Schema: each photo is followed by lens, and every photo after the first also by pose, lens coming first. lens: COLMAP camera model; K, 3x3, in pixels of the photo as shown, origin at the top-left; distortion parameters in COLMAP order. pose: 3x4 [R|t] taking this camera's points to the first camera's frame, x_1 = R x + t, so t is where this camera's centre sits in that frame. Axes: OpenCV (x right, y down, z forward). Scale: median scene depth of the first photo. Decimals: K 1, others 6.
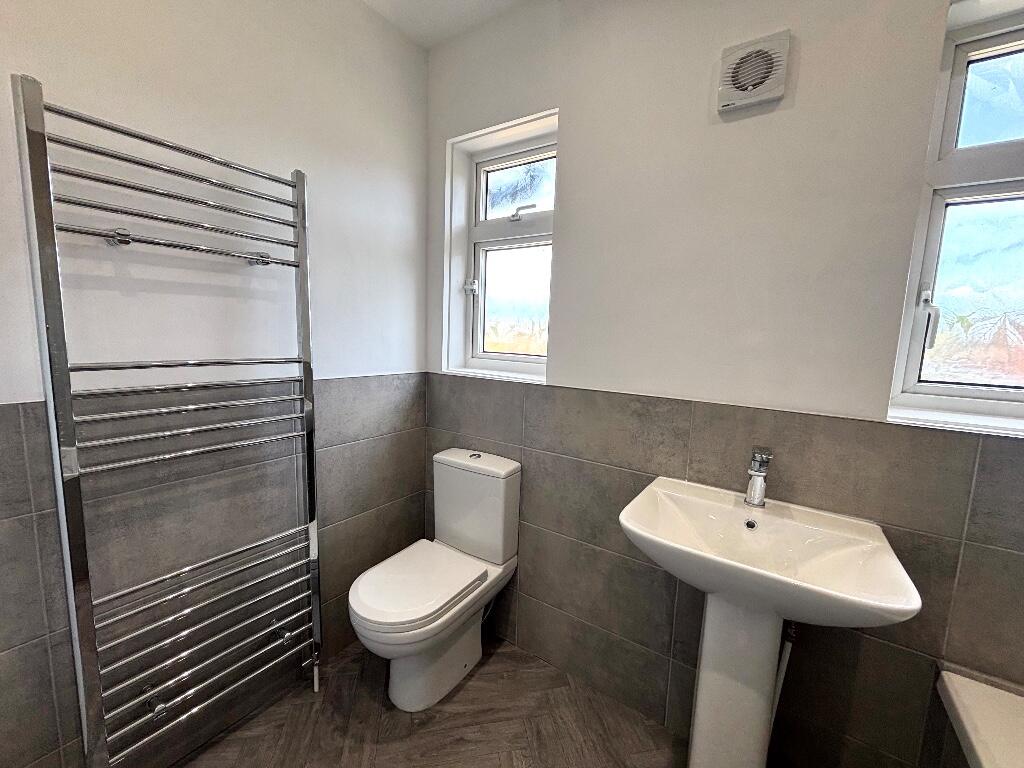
lens RADIAL K [[414.0, 0, 513.4], [0, 414.0, 383.5], [0, 0, 1]] dist [0.000620, 0.000773]
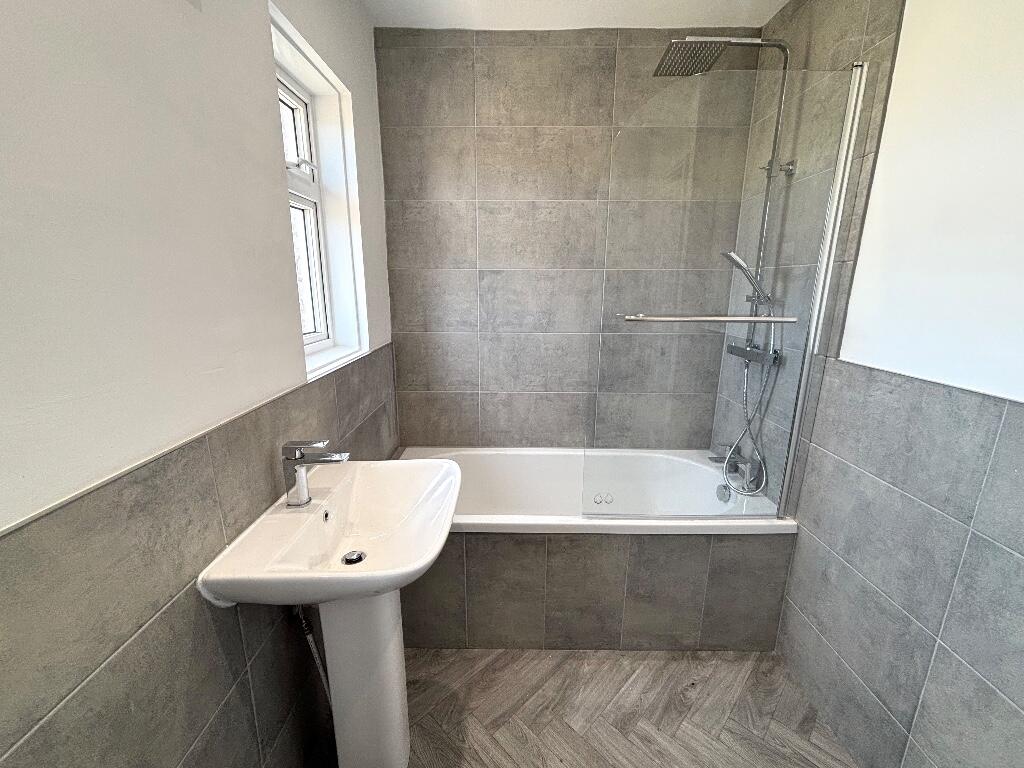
lens RADIAL K [[414.0, 0, 513.5], [0, 414.0, 380.9], [0, 0, 1]] dist [0.000620, 0.000773]
pose [[-0.555146, -0.231546, 0.798873, -0.313427], [0.080615, 0.940969, 0.328752, -0.200622], [-0.827837, 0.246907, -0.503709, 0.887536]]
